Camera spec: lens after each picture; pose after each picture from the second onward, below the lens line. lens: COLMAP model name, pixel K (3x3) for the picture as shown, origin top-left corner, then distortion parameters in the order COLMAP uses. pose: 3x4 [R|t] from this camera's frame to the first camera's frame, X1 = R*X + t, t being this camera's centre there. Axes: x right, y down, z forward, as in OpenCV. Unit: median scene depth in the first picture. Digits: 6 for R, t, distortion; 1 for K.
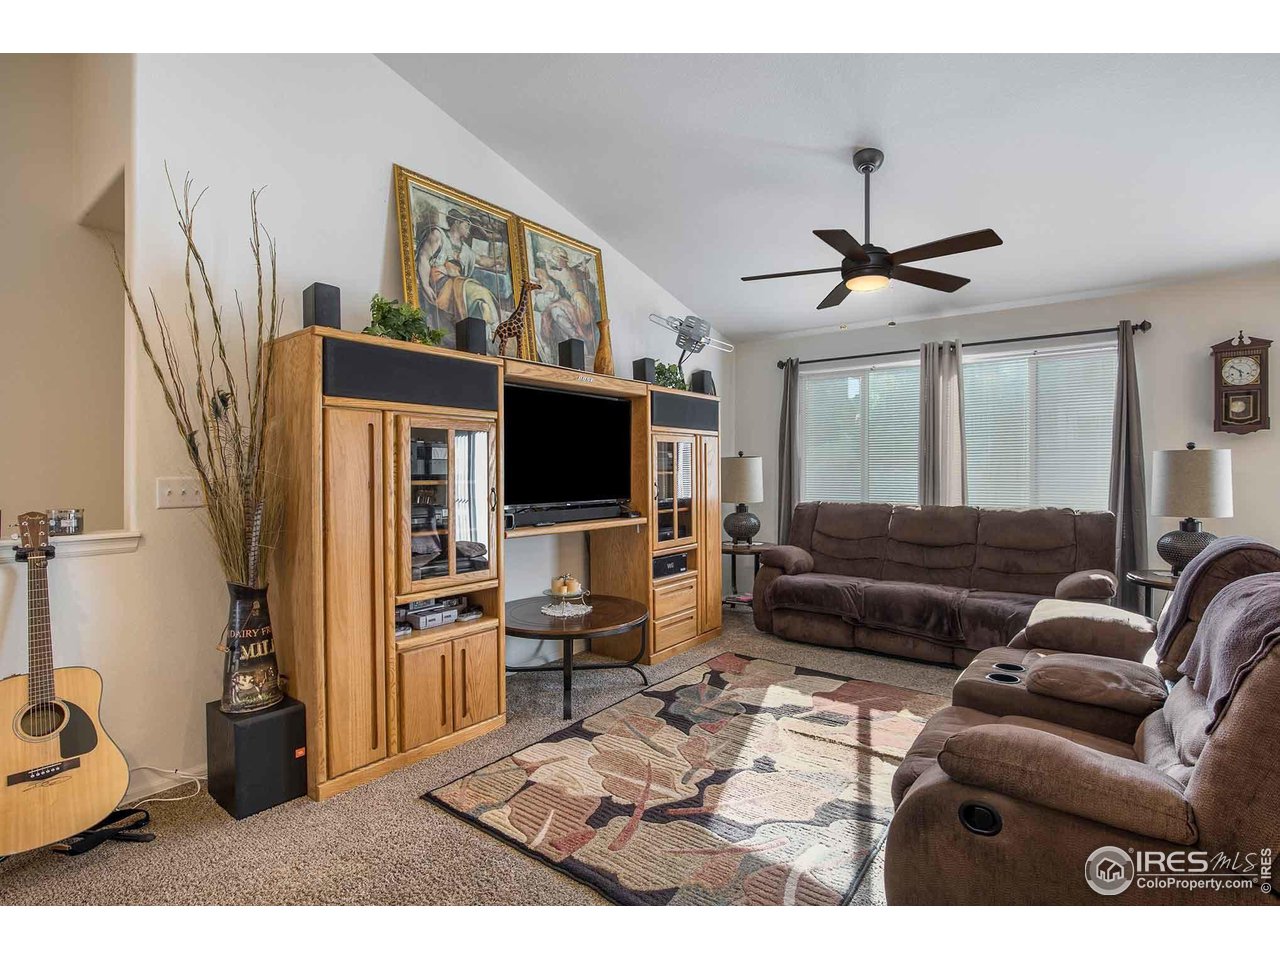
lens RADIAL K [[610.6, 0, 646.8], [0, 610.6, 470.4], [0, 0, 1]] dist [-0.027584, 0.000729]
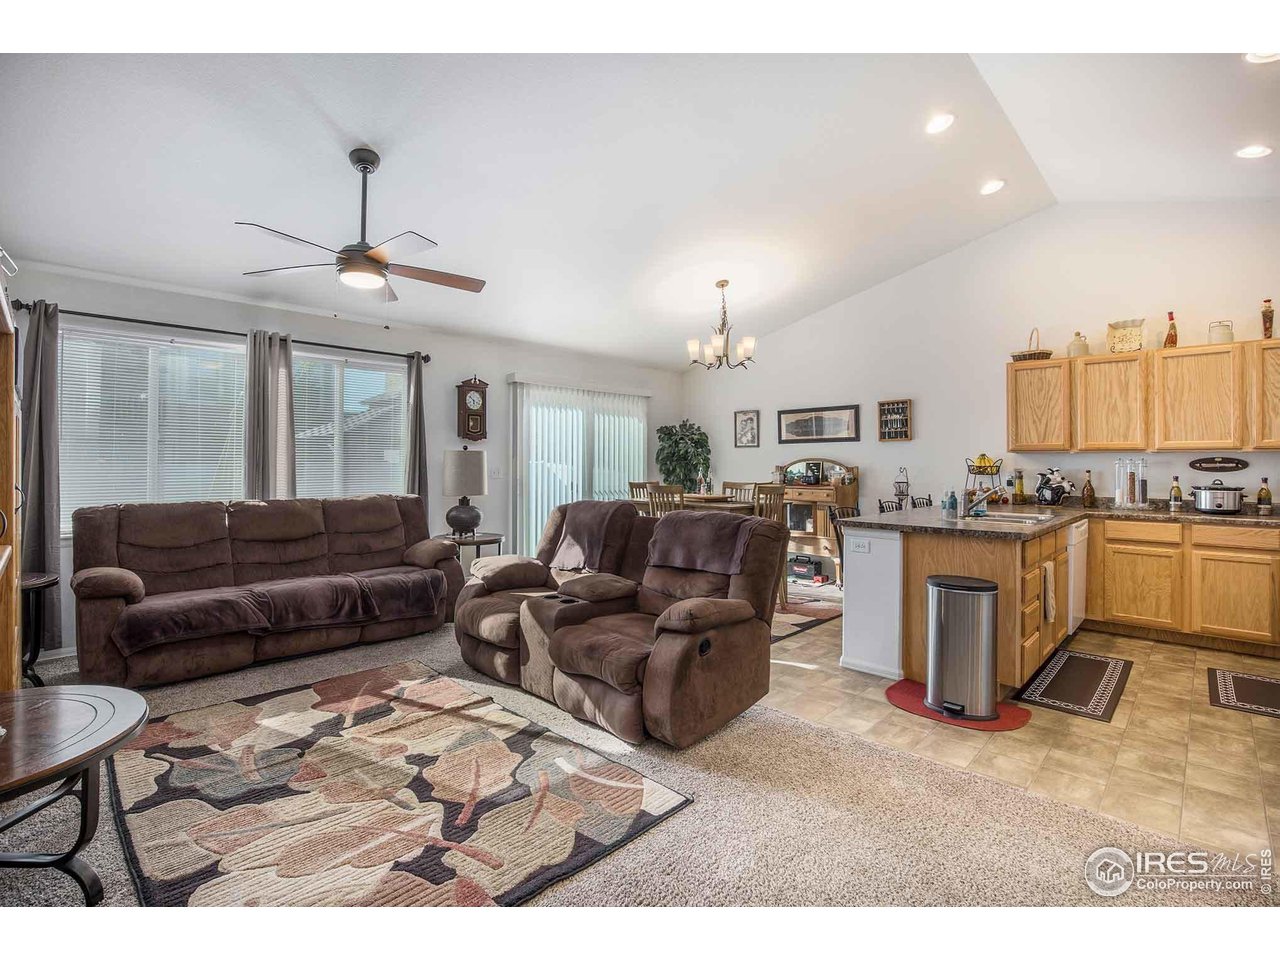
lens RADIAL K [[610.6, 0, 646.8], [0, 610.6, 470.4], [0, 0, 1]] dist [-0.027584, 0.000729]
pose [[0.116445, -0.009282, 0.993154, -0.558534], [-0.002979, 0.999949, 0.009694, -0.001313], [-0.993193, -0.004088, 0.116411, 0.386418]]
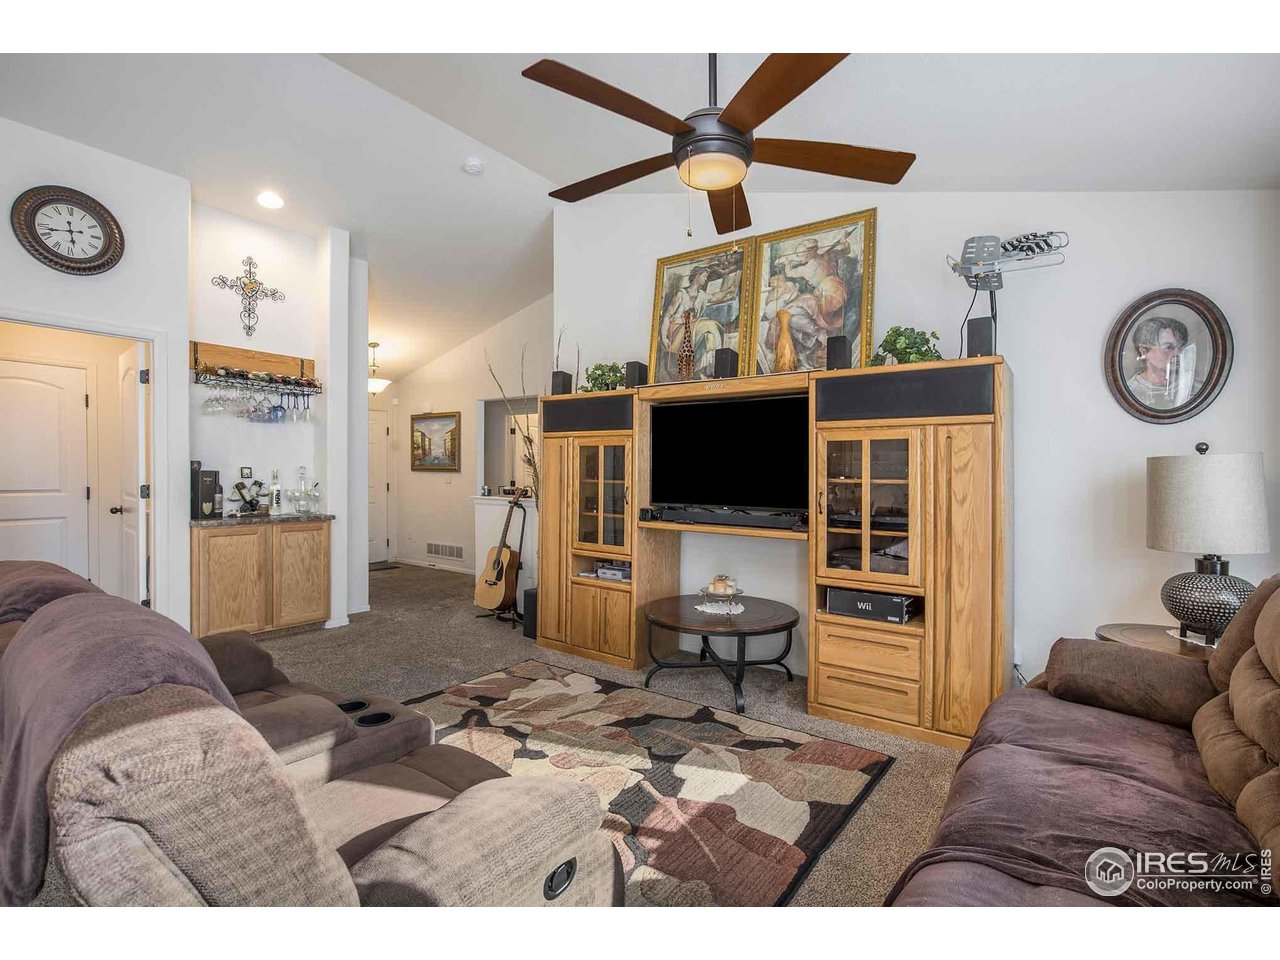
lens RADIAL K [[603.6, 0, 668.6], [0, 603.6, 479.4], [0, 0, 1]] dist [-0.028640, 0.000109]
pose [[0.046699, 0.012427, -0.998832, 0.925688], [-0.014038, 0.999832, 0.011784, -0.004491], [0.998810, 0.013471, 0.046865, 0.886615]]
